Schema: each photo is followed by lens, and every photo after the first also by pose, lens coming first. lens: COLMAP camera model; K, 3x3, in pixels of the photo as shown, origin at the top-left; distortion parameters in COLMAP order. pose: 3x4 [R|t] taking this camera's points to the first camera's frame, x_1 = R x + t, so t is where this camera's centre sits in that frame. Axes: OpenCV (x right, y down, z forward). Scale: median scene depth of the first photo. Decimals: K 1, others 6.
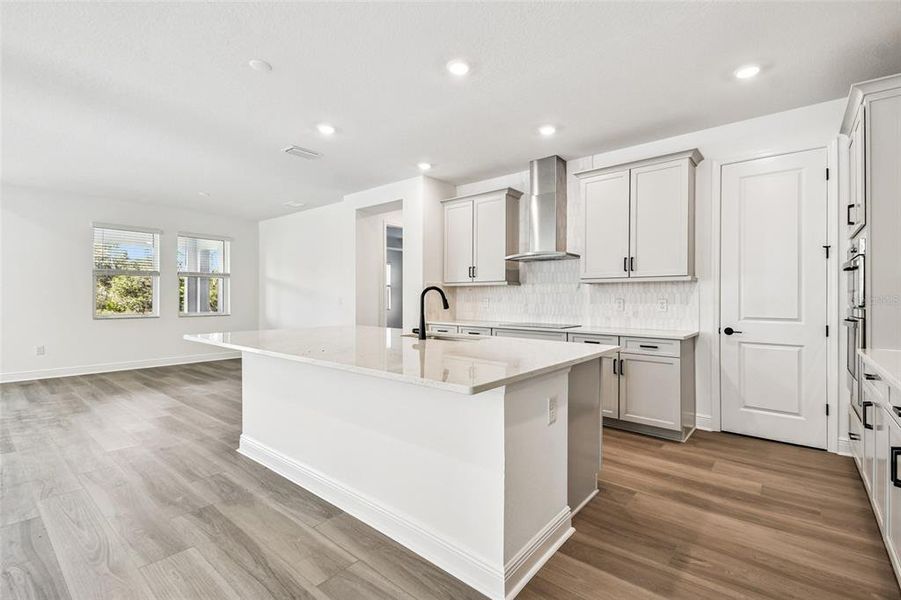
lens RADIAL K [[410.5, 0, 454.6], [0, 410.5, 296.4], [0, 0, 1]] dist [0.014479, -0.004592]
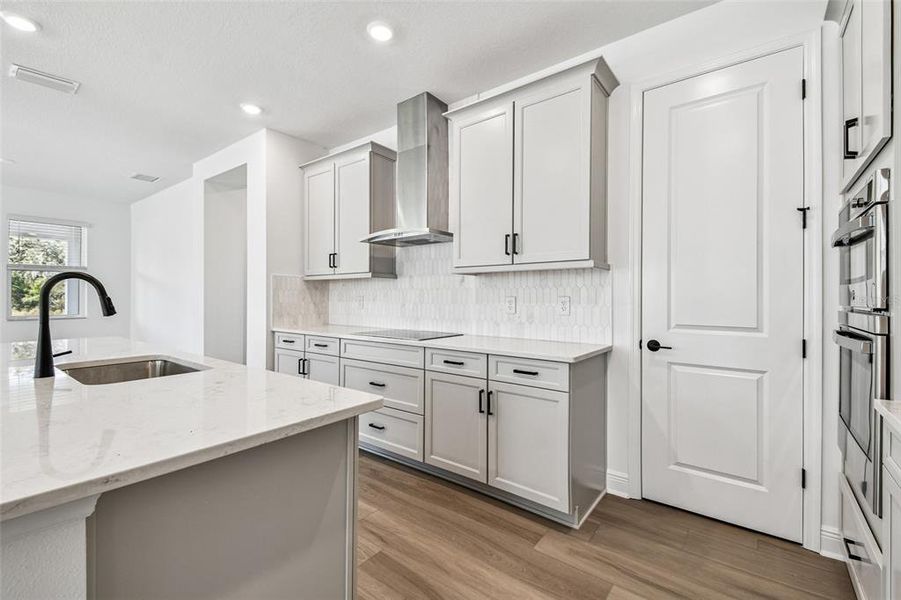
lens RADIAL K [[392.5, 0, 455.1], [0, 392.5, 296.7], [0, 0, 1]] dist [0.014458, -0.004480]
pose [[0.999141, -0.001156, 0.041434, 0.314774], [0.001007, 0.999993, 0.003625, 0.004606], [-0.041438, -0.003580, 0.999135, 0.379251]]
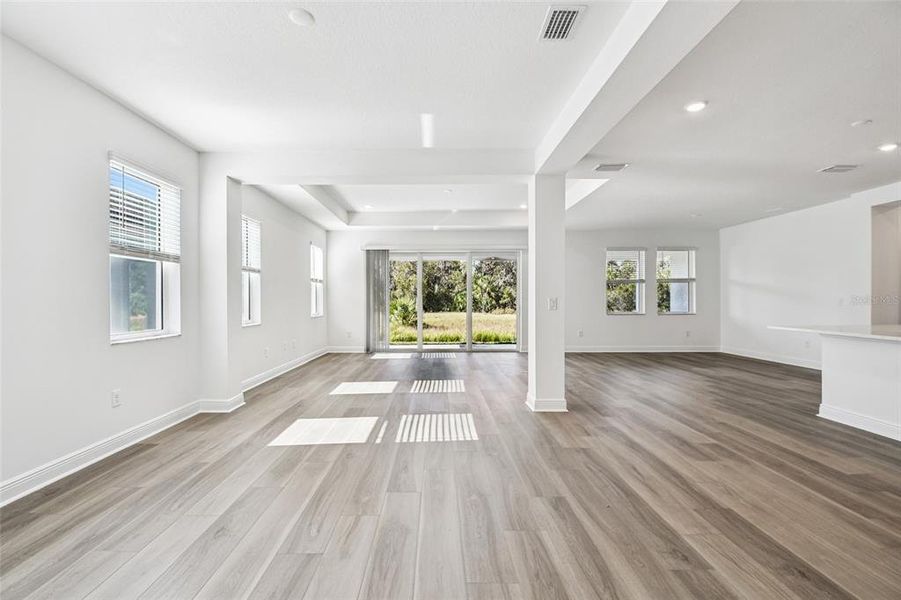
lens RADIAL K [[410.5, 0, 449.0], [0, 410.5, 298.3], [0, 0, 1]] dist [0.014479, -0.004592]
pose [[0.658775, -0.007176, -0.752306, -0.259938], [0.006960, 0.999970, -0.003444, 0.002134], [0.752308, -0.002967, 0.658805, -0.625980]]
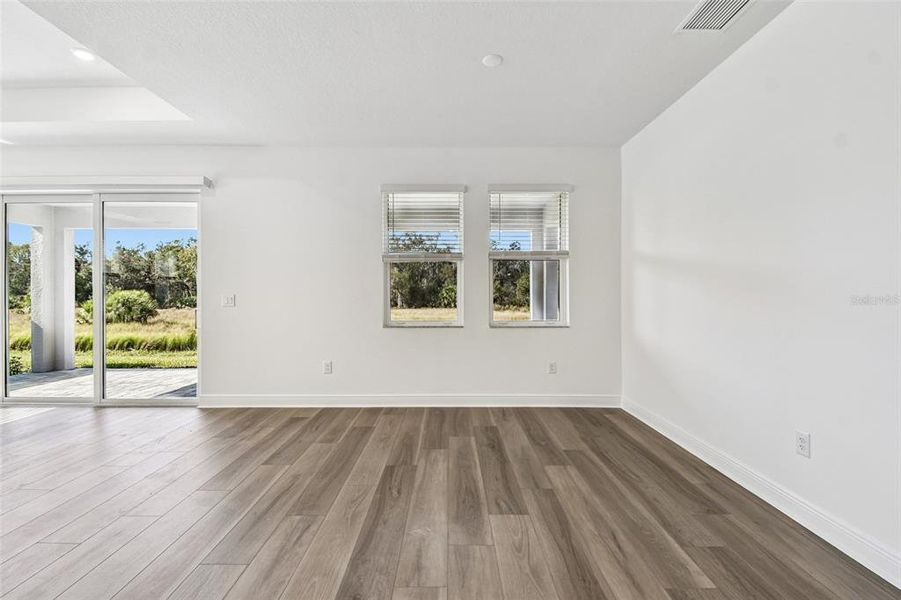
lens RADIAL K [[416.1, 0, 469.2], [0, 416.1, 285.3], [0, 0, 1]] dist [0.007954, -0.002648]
pose [[0.665154, -0.018656, -0.746473, -0.464159], [0.001458, 0.999718, -0.023685, 0.006434], [0.746705, 0.014666, 0.664994, 1.113521]]
